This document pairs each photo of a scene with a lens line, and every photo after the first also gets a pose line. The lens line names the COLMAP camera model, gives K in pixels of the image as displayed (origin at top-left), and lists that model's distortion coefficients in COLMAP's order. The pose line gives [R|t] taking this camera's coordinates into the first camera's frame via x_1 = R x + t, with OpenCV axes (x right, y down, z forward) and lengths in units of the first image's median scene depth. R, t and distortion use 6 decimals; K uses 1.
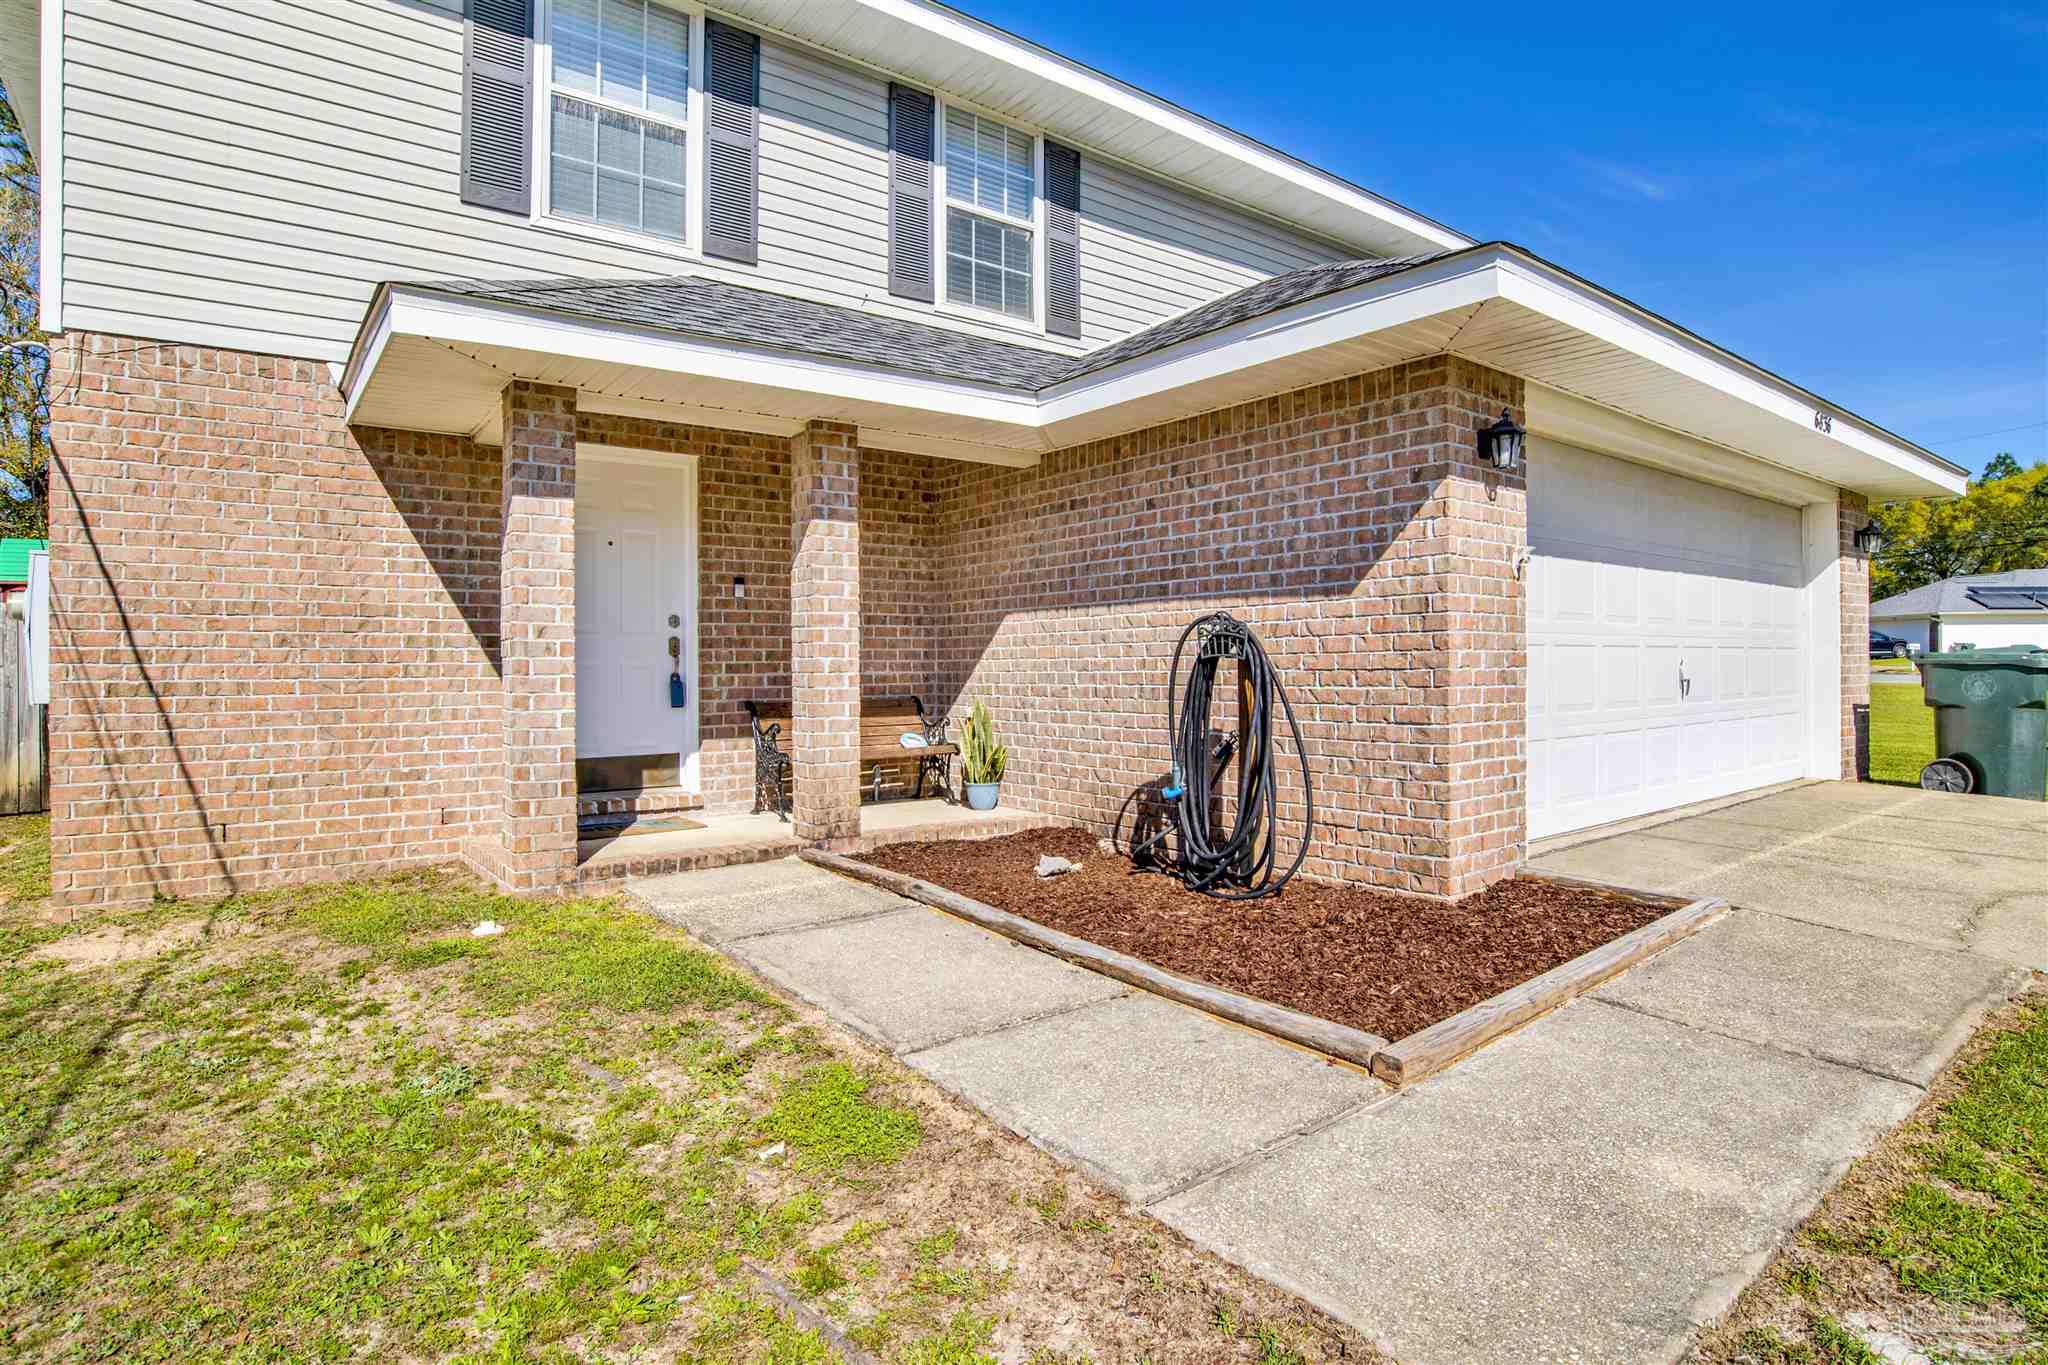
lens RADIAL K [[1074.2, 0, 1032.1], [0, 1074.2, 649.3], [0, 0, 1]] dist [-0.071334, 0.022176]
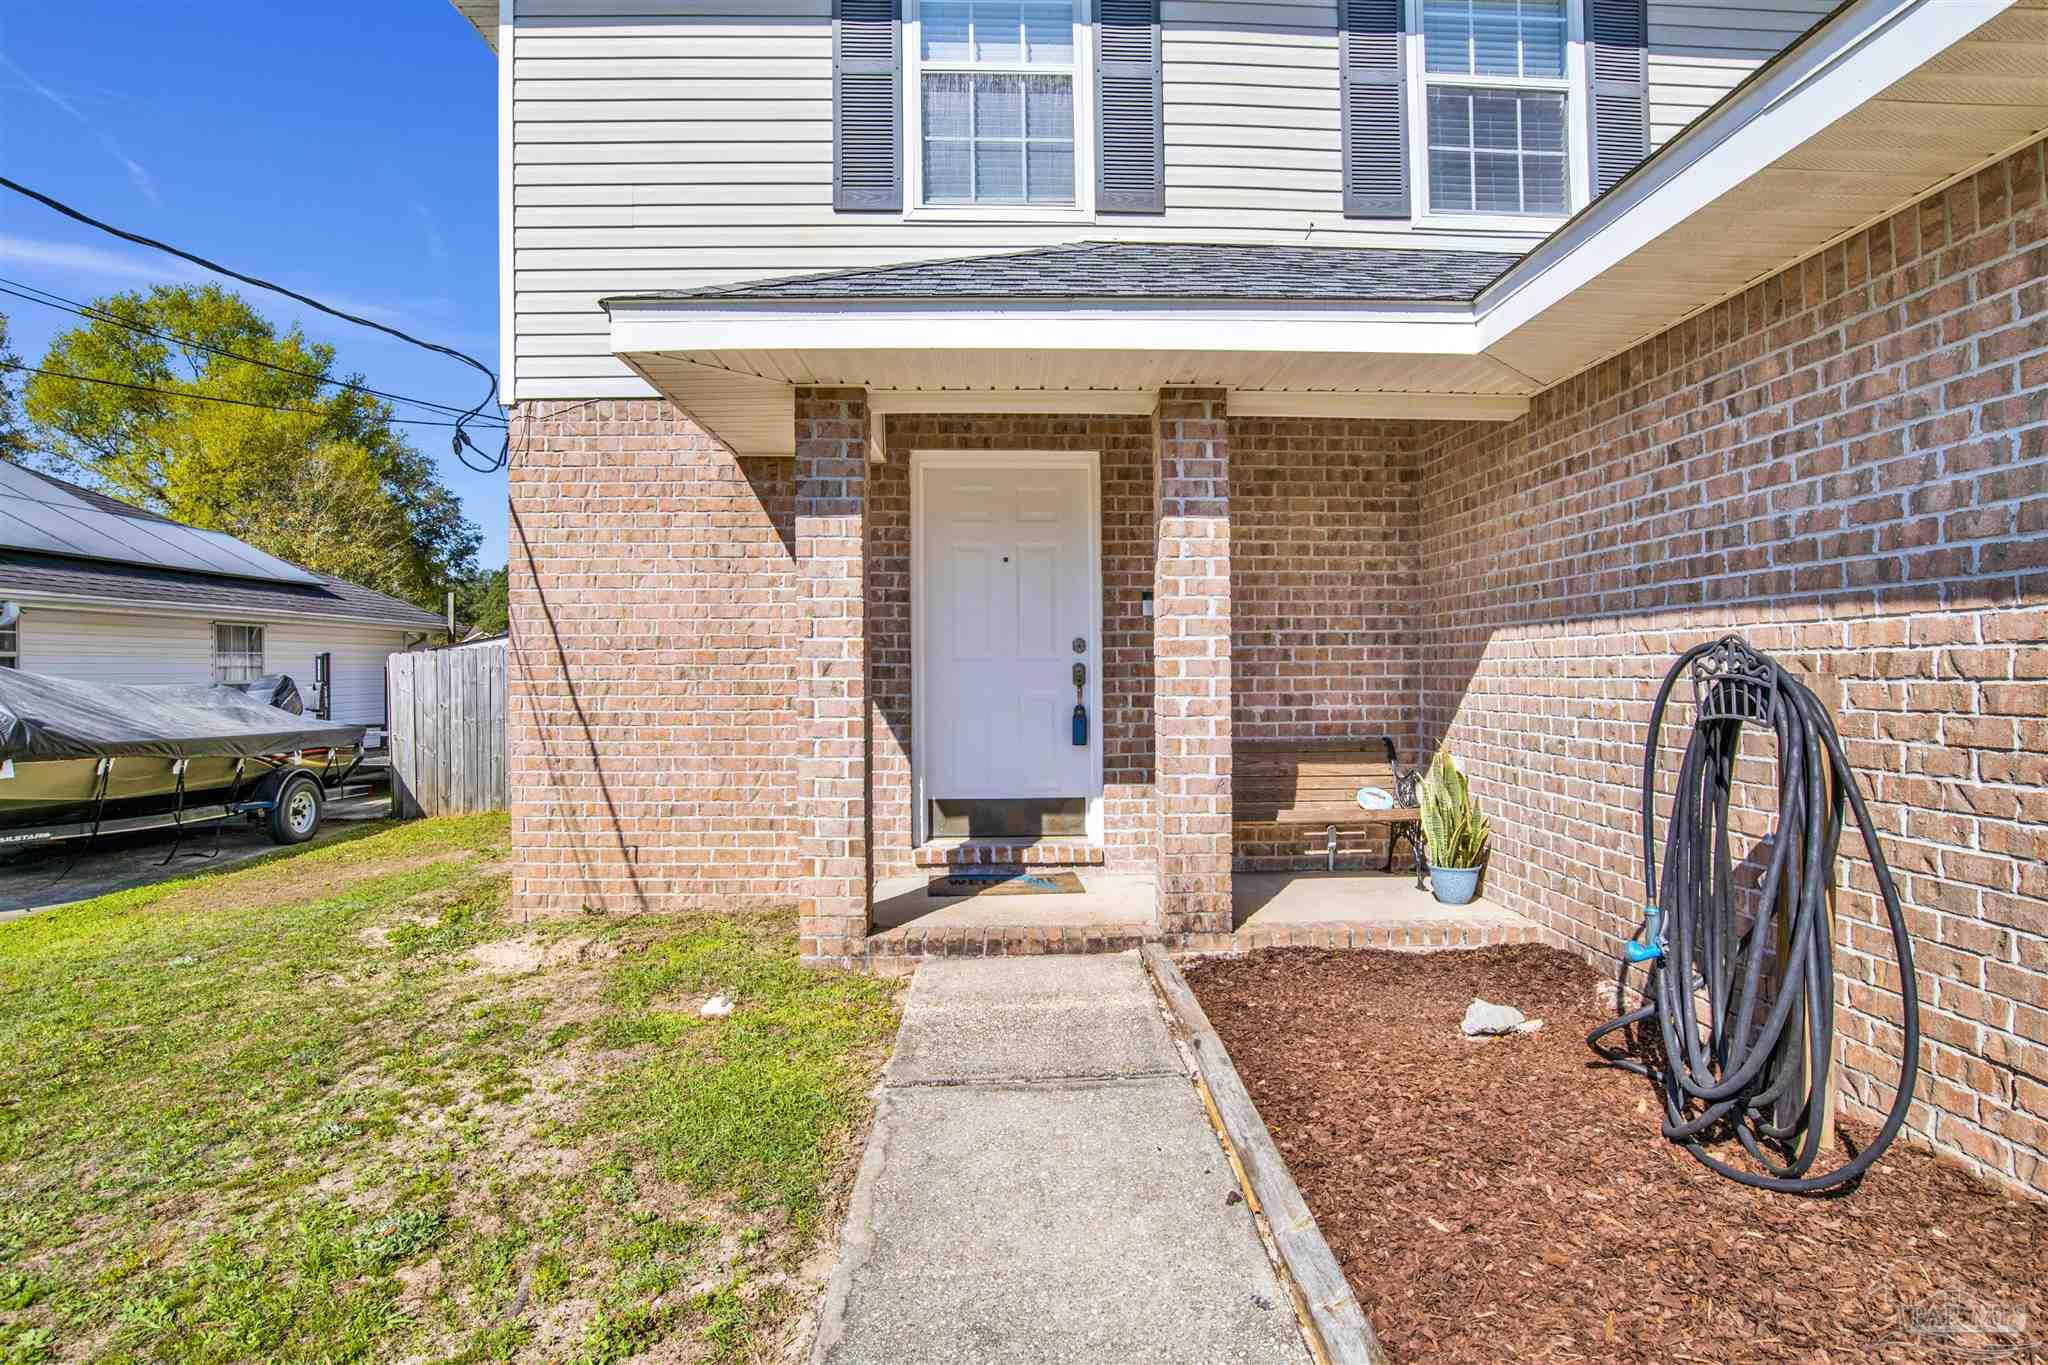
lens RADIAL K [[1074.2, 0, 1034.9], [0, 1074.2, 667.4], [0, 0, 1]] dist [-0.071334, 0.022176]
pose [[0.815333, 0.002686, -0.578986, 0.158281], [0.006303, 0.999889, 0.013514, -0.023254], [0.578958, -0.014668, 0.815225, 0.299790]]
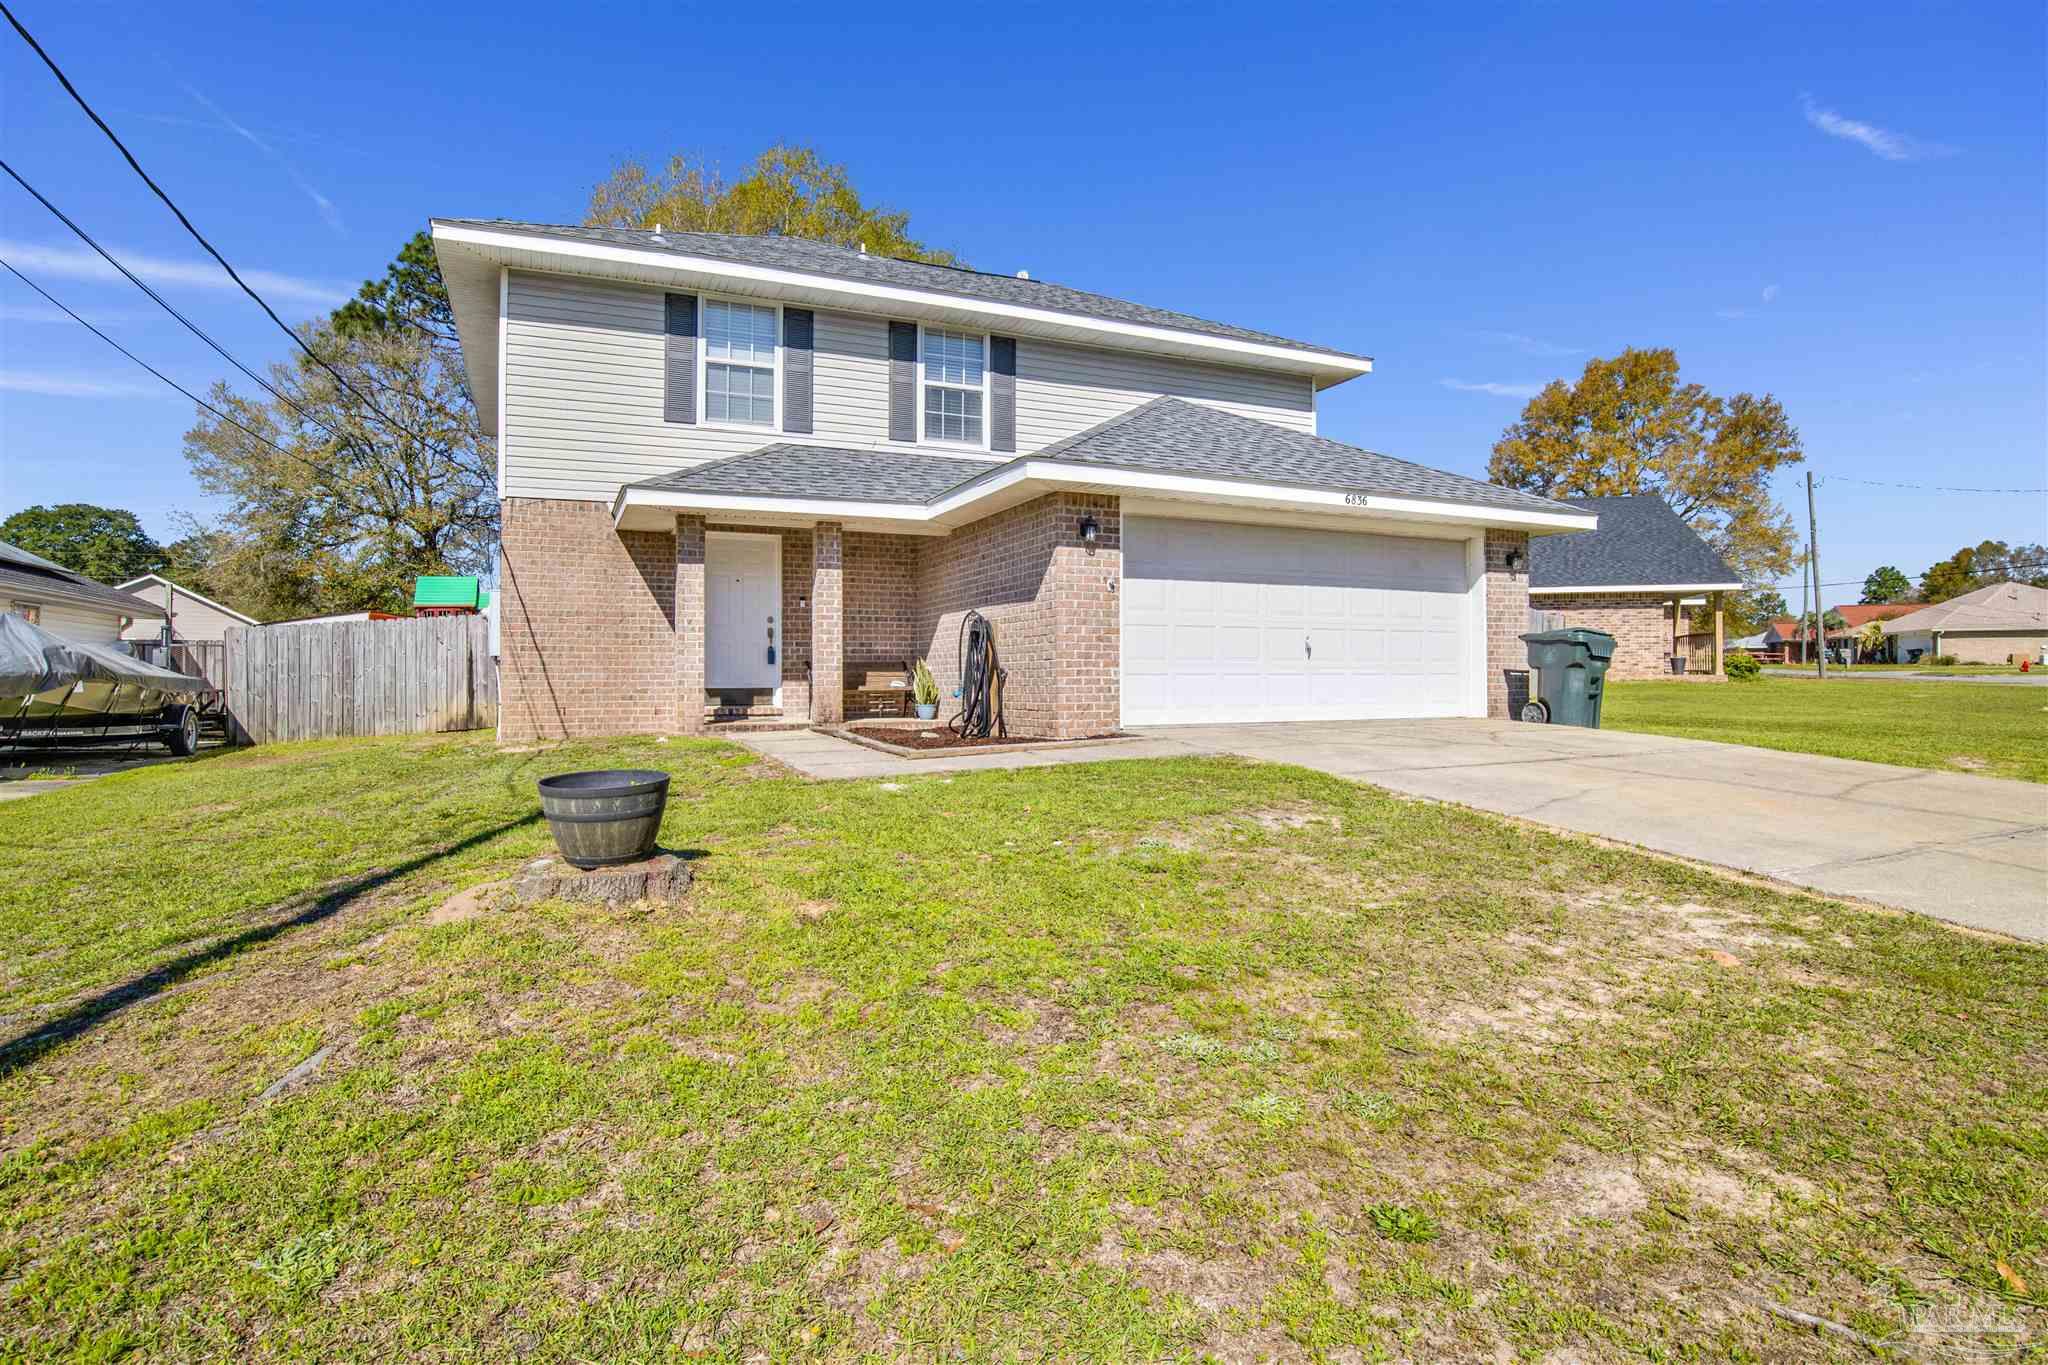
lens RADIAL K [[1074.2, 0, 1031.7], [0, 1074.2, 648.1], [0, 0, 1]] dist [-0.071334, 0.022176]
pose [[0.974969, -0.003286, -0.222315, 0.630054], [-0.000253, 0.999874, -0.015889, 0.062606], [0.222339, 0.015548, 0.974845, -0.890319]]
